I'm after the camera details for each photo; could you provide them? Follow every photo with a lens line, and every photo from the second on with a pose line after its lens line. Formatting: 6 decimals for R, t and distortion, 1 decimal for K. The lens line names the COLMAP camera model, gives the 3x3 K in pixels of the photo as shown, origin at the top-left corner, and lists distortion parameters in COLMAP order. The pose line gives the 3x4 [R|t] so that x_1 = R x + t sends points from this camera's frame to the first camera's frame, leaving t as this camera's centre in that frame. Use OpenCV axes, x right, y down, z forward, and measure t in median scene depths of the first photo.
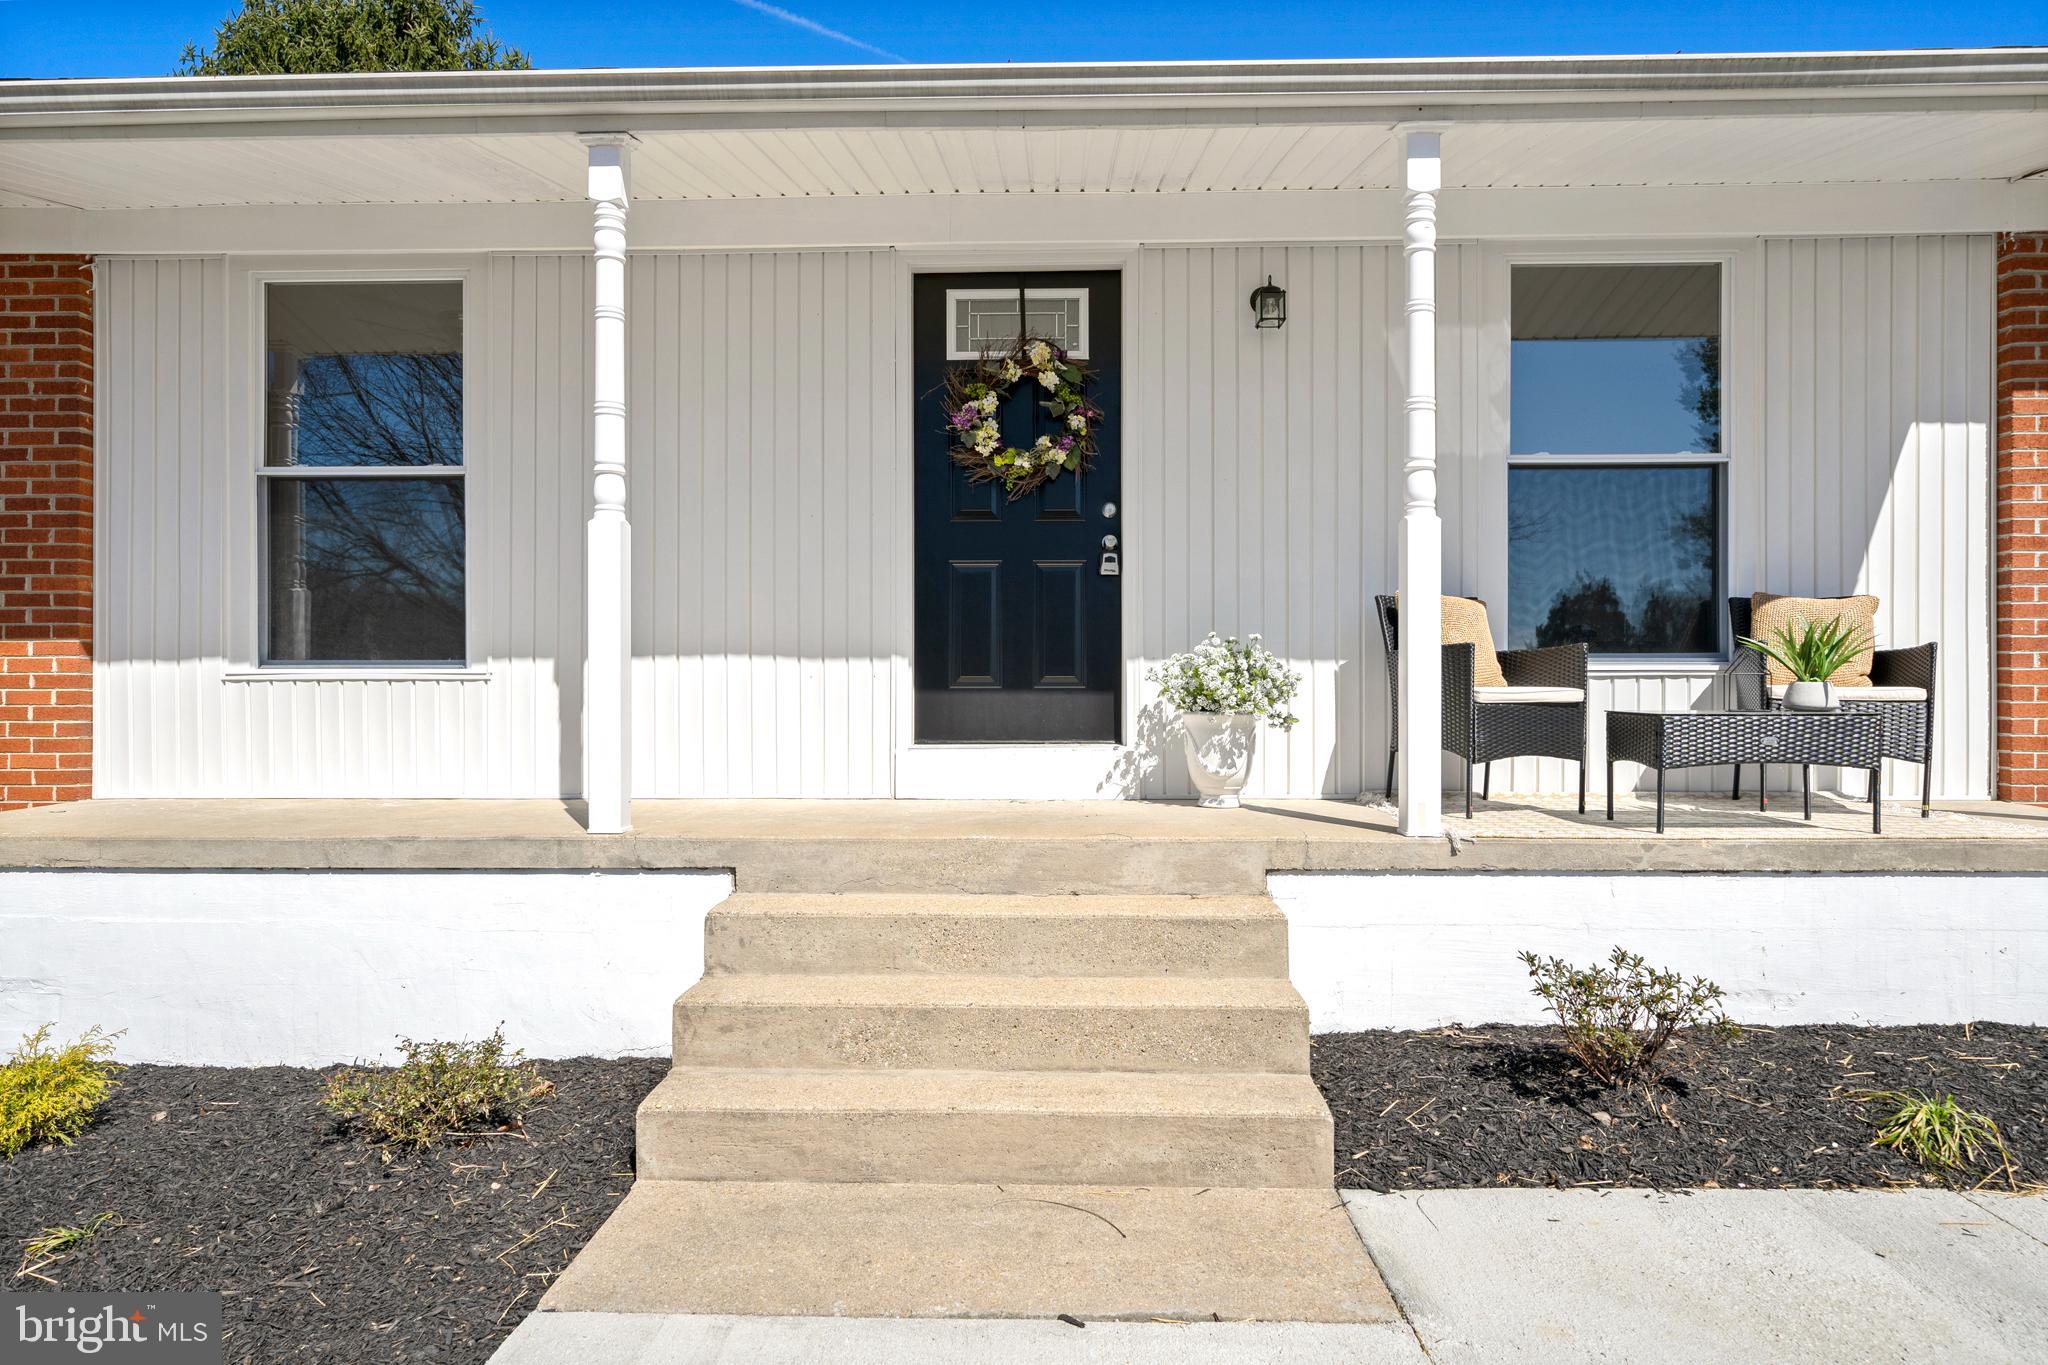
lens RADIAL K [[1230.7, 0, 1011.8], [0, 1230.7, 692.3], [0, 0, 1]] dist [-0.000305, -0.001063]
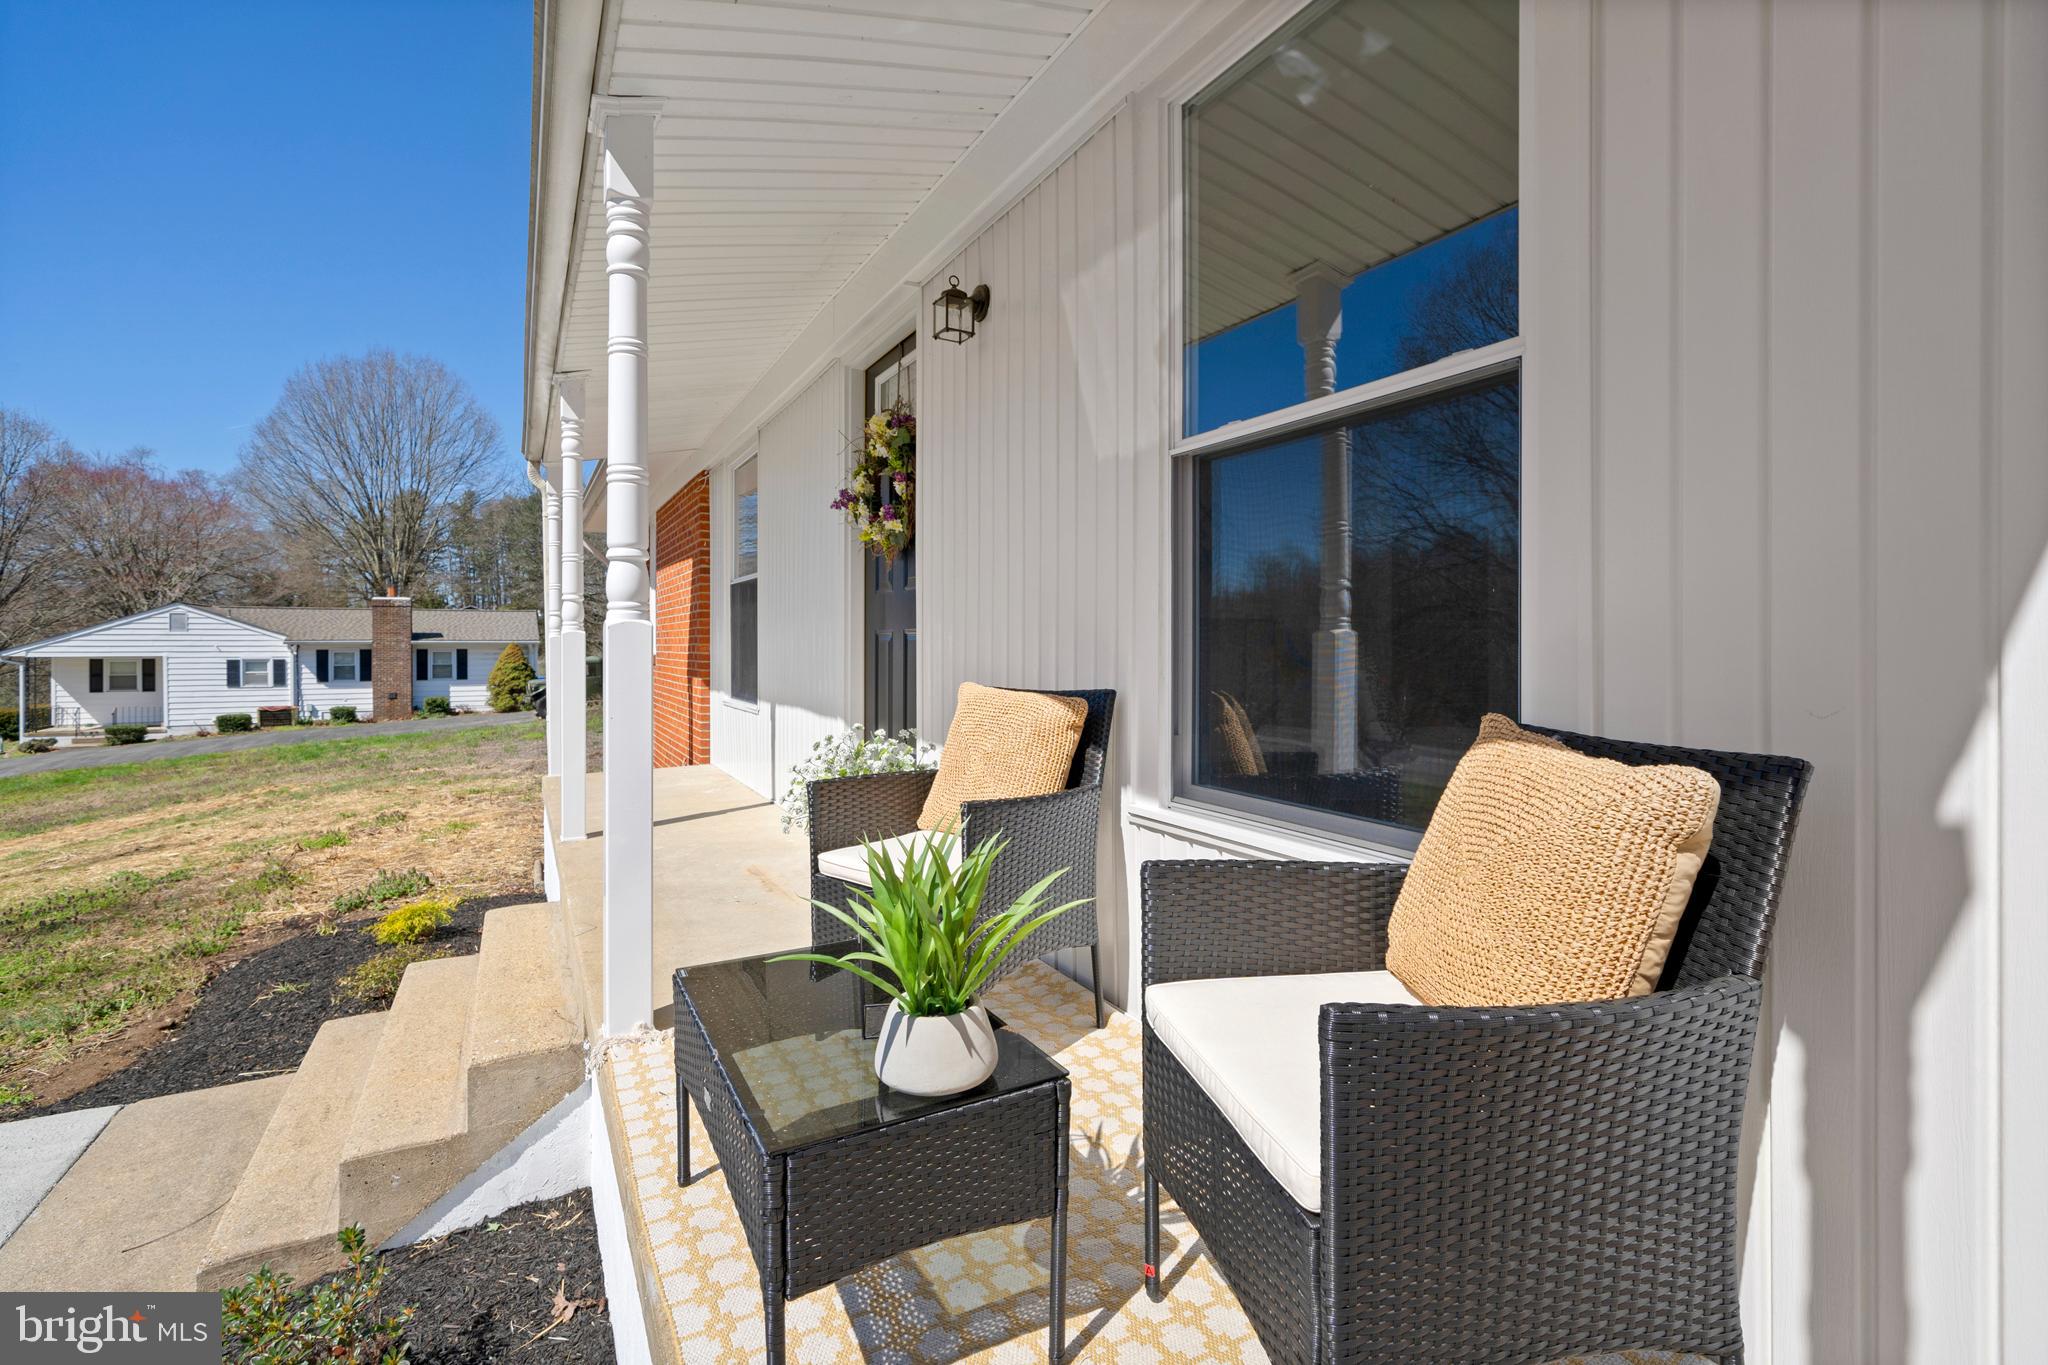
lens RADIAL K [[952.1, 0, 1023.8], [0, 952.1, 640.5], [0, 0, 1]] dist [0.000169, -0.000011]
pose [[0.495853, -0.001740, -0.868405, 0.750825], [0.007097, 0.999973, 0.002050, -0.101013], [0.868378, -0.007180, 0.495851, 0.713906]]
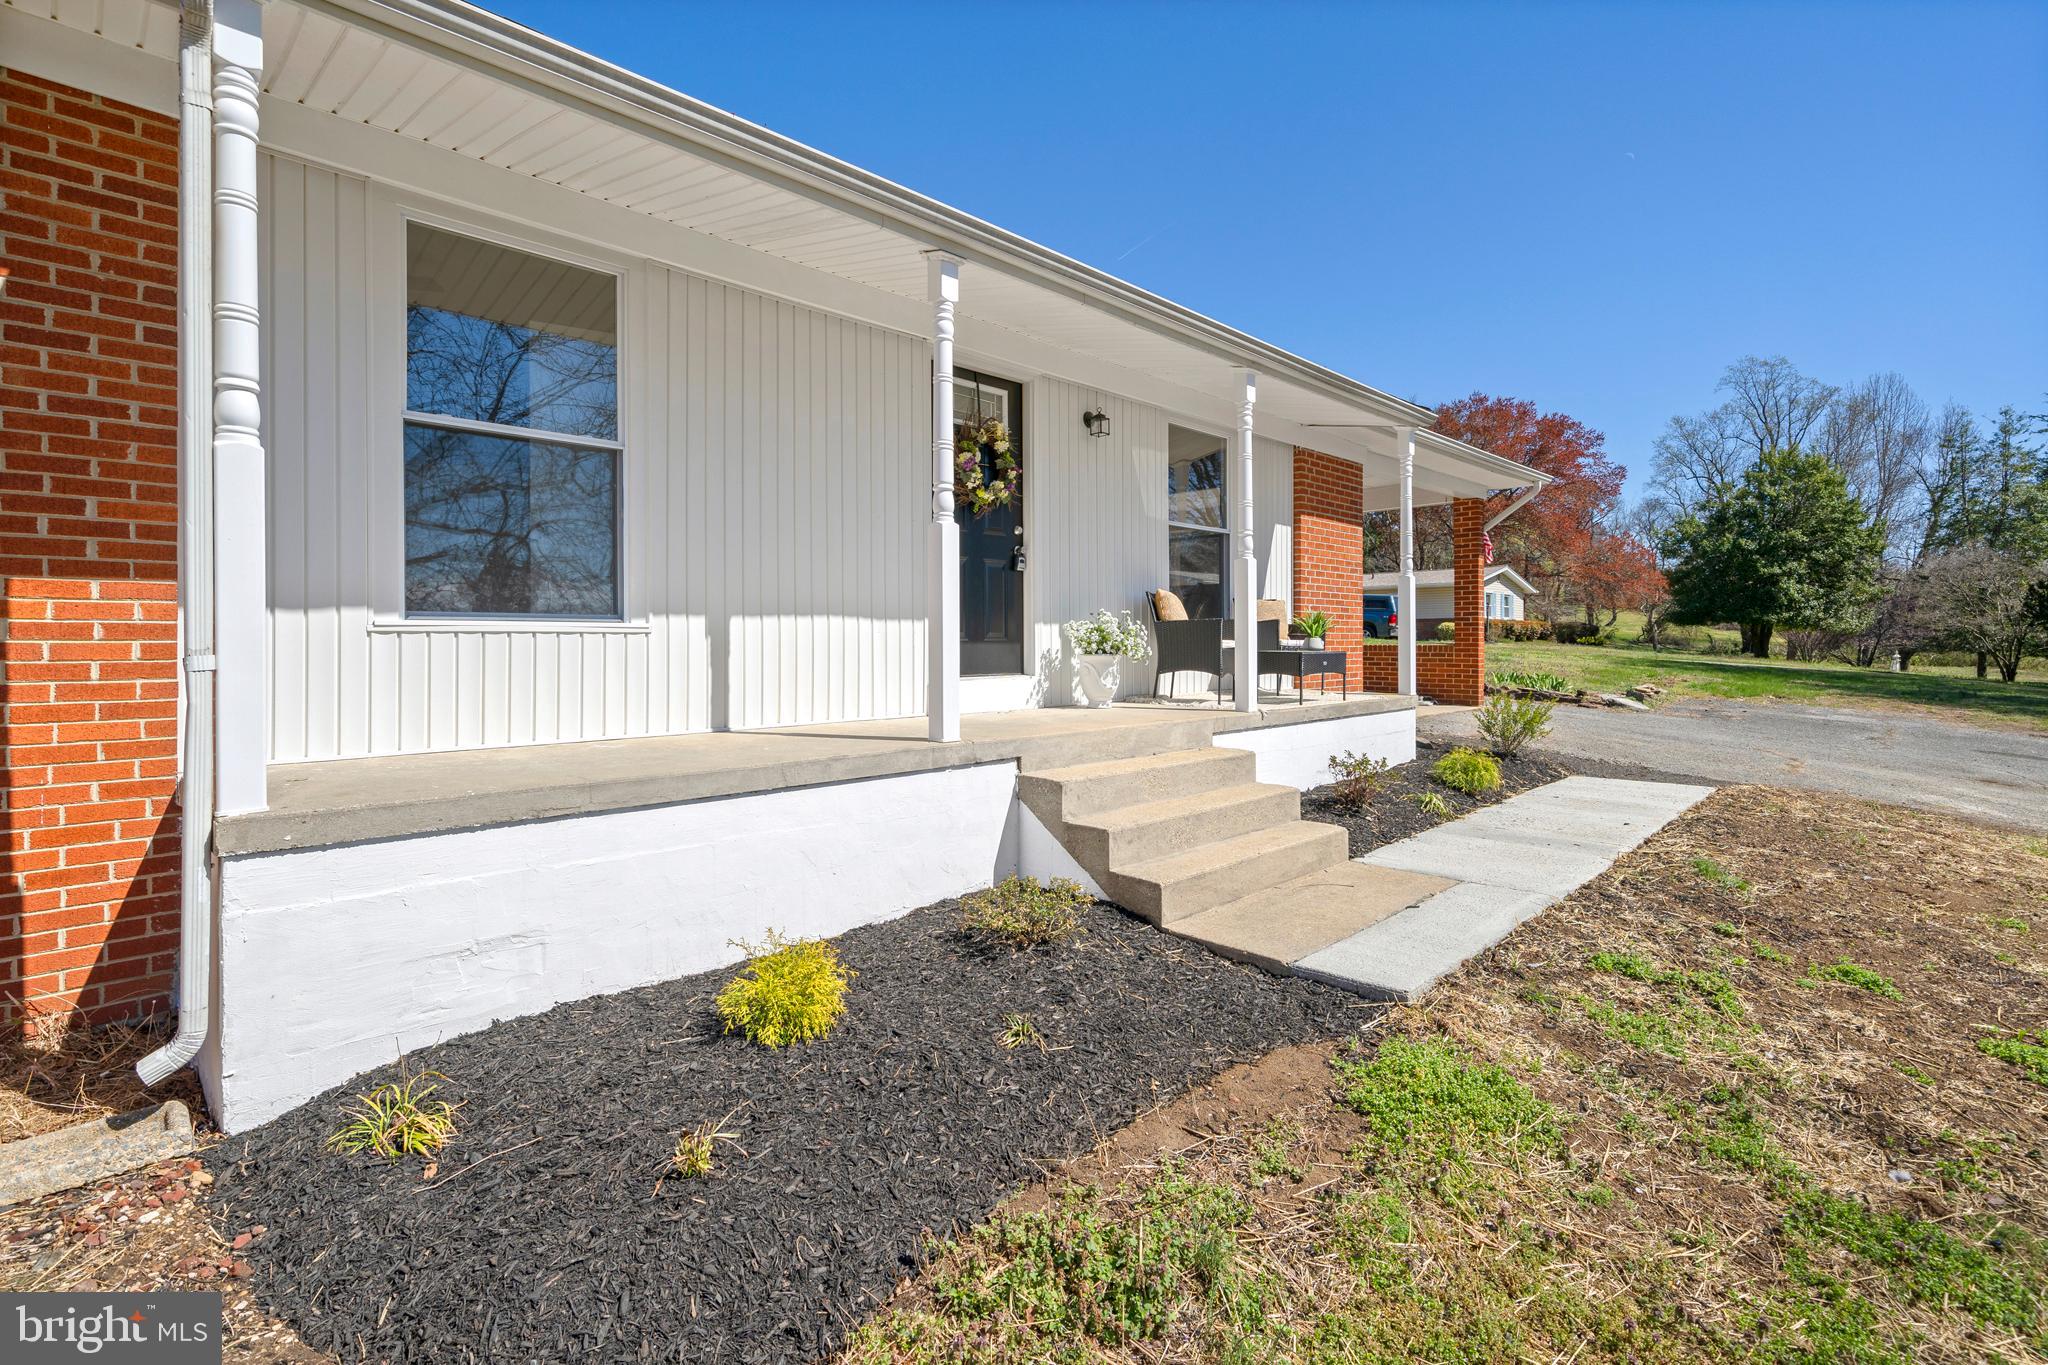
lens RADIAL K [[961.6, 0, 1032.6], [0, 961.6, 641.4], [0, 0, 1]] dist [-0.002163, 0.000407]
pose [[0.675119, 0.000152, 0.737709, -0.852637], [0.002028, 0.999996, -0.002063, 0.000231], [-0.737706, 0.002889, 0.675116, 0.134840]]
